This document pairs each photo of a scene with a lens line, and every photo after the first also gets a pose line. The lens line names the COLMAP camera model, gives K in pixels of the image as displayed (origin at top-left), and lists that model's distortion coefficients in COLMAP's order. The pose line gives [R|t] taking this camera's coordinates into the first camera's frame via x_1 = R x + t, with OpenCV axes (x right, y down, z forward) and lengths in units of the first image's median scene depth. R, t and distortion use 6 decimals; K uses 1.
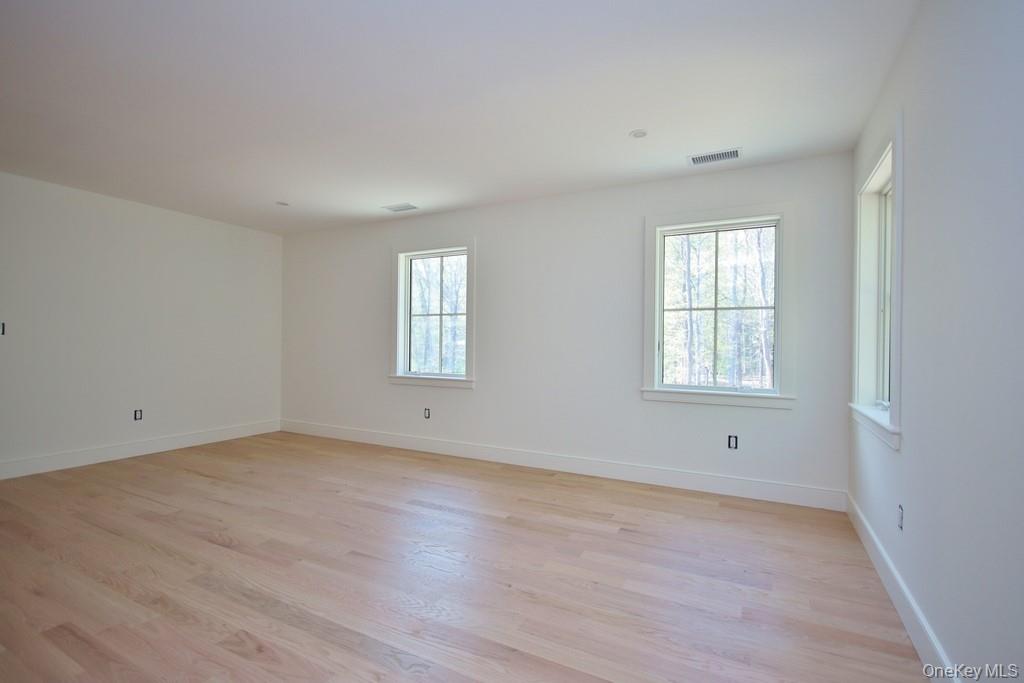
lens RADIAL K [[472.0, 0, 513.4], [0, 472.0, 338.9], [0, 0, 1]] dist [0.001600, -0.007911]
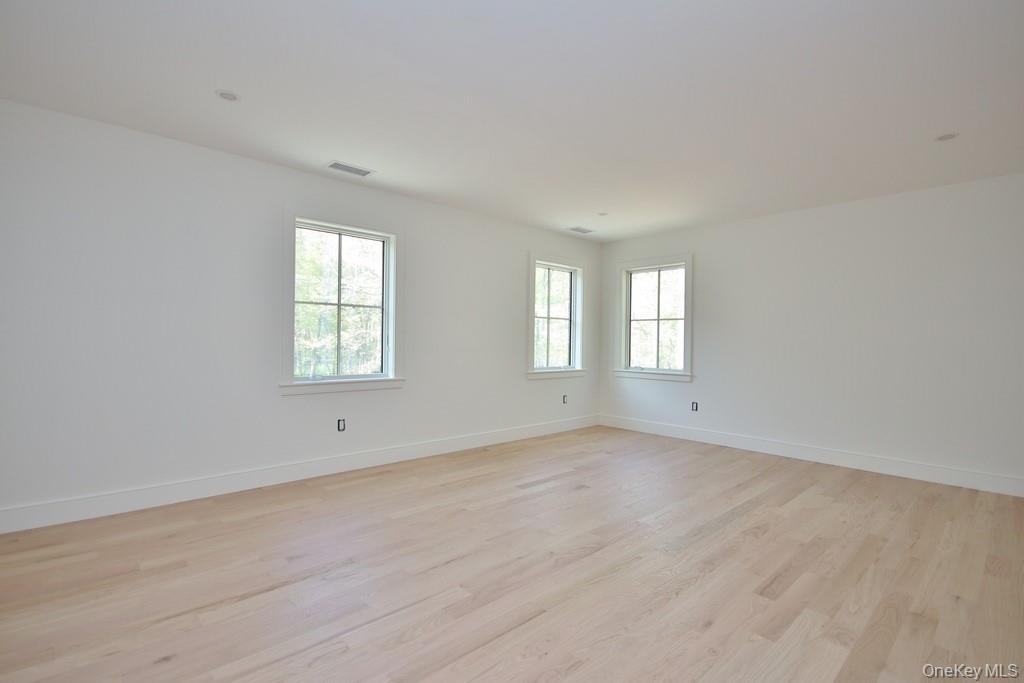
lens RADIAL K [[509.6, 0, 477.9], [0, 509.6, 332.4], [0, 0, 1]] dist [0.004542, 0.000183]
pose [[0.330168, 0.009733, 0.943872, -1.281274], [-0.020910, 0.999777, -0.002995, -0.006621], [-0.943691, -0.018747, 0.330298, 0.668285]]
